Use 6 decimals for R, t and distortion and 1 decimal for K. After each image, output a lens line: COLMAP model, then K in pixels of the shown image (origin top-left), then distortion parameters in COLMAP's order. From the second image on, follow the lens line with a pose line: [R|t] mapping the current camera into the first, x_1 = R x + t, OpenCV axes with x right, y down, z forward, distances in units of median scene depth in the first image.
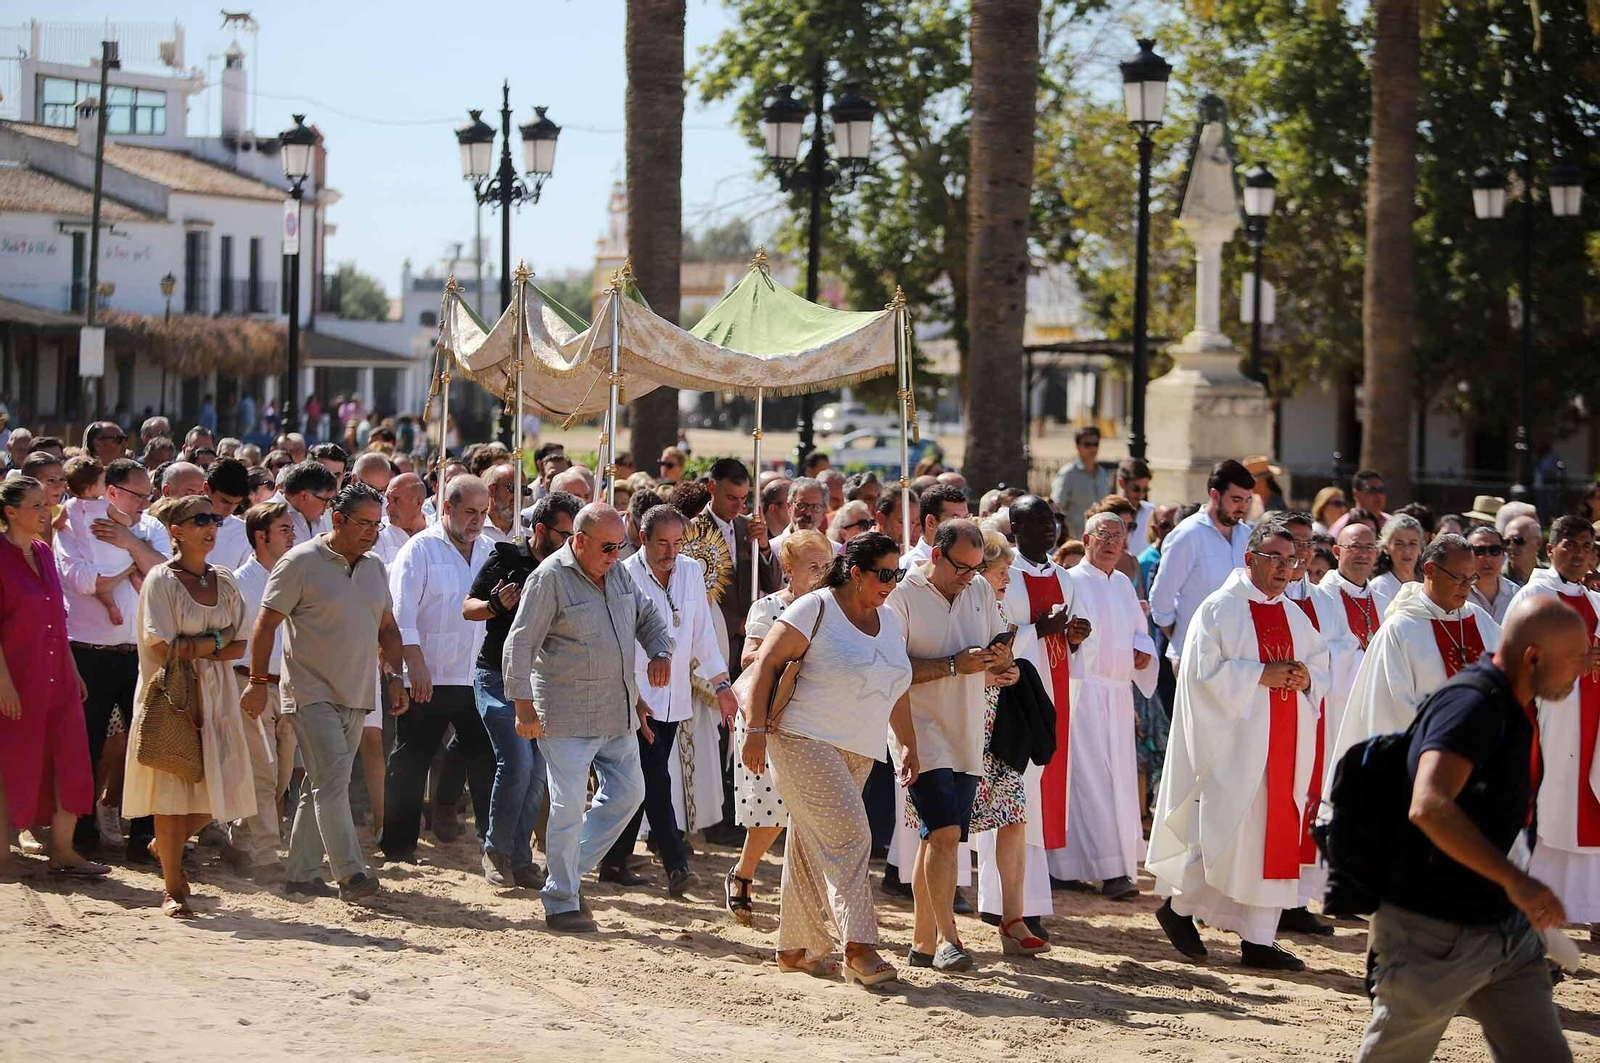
lens RADIAL K [[4475.5, 0, 800.0], [0, 4475.5, 531.5], [0, 0, 1]] dist [-0.331092, 5.748682]
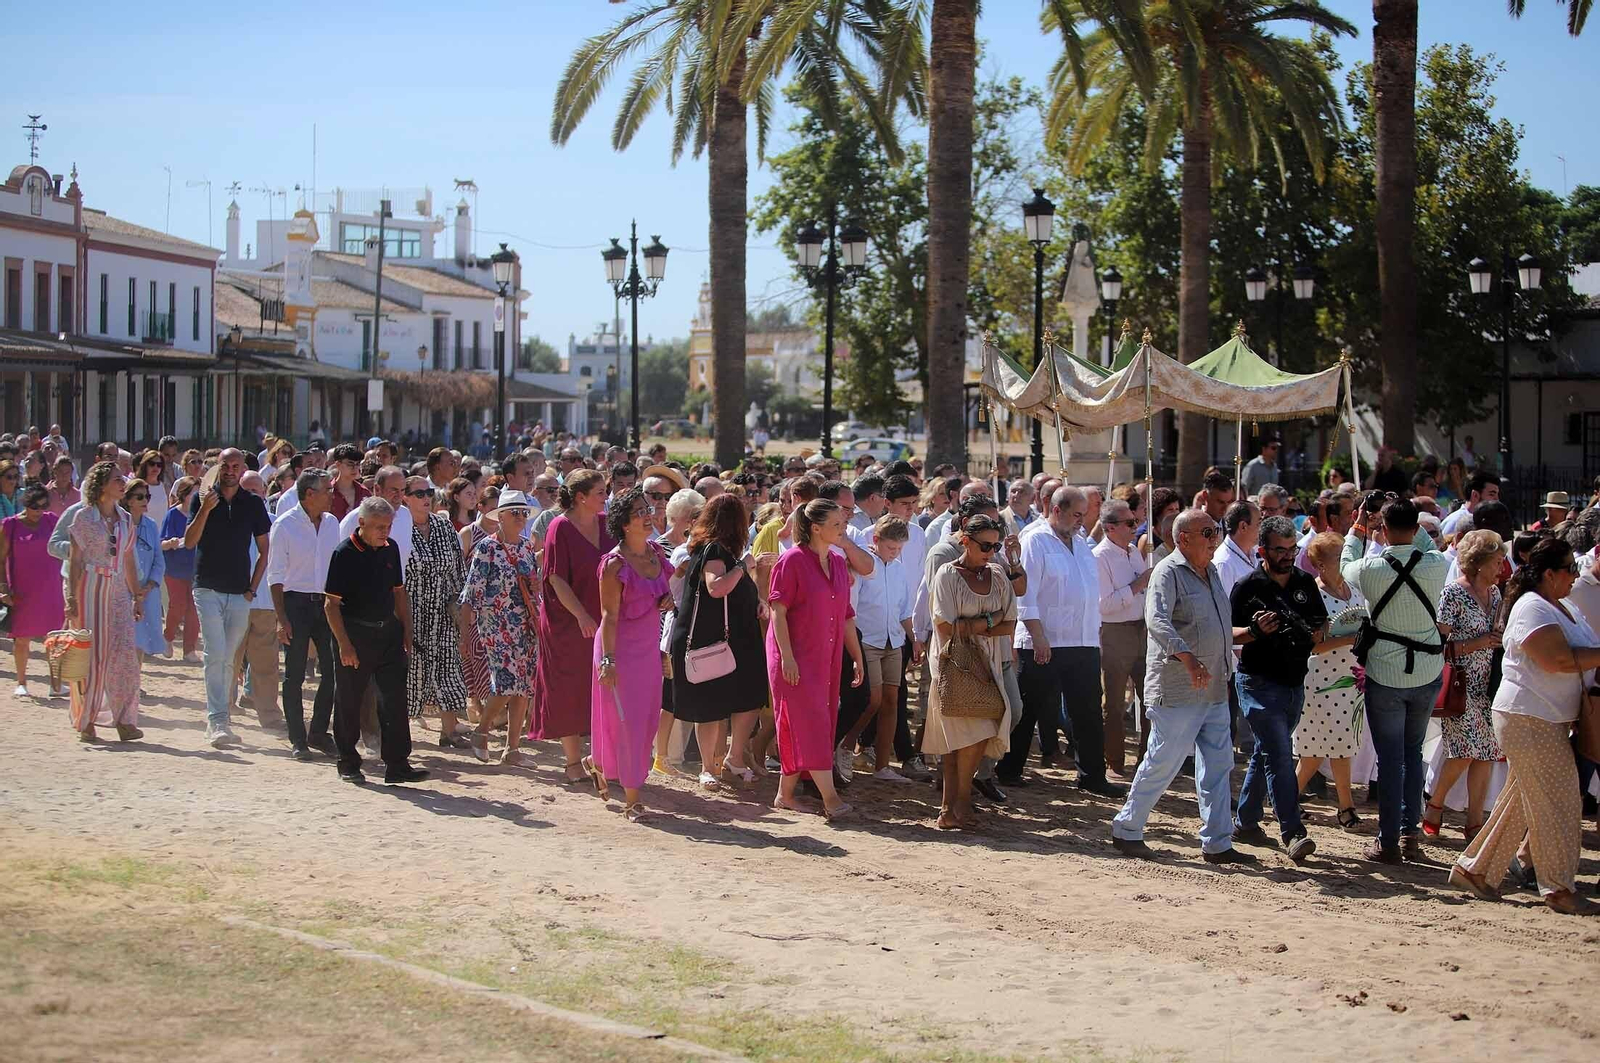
lens RADIAL K [[4475.5, 0, 800.0], [0, 4475.5, 531.5], [0, 0, 1]] dist [-0.331092, 5.748682]
pose [[0.999851, -0.010941, -0.013383, 0.012983], [0.011091, 0.999875, 0.011226, -0.007806], [0.013258, -0.011373, 0.999847, -0.582571]]
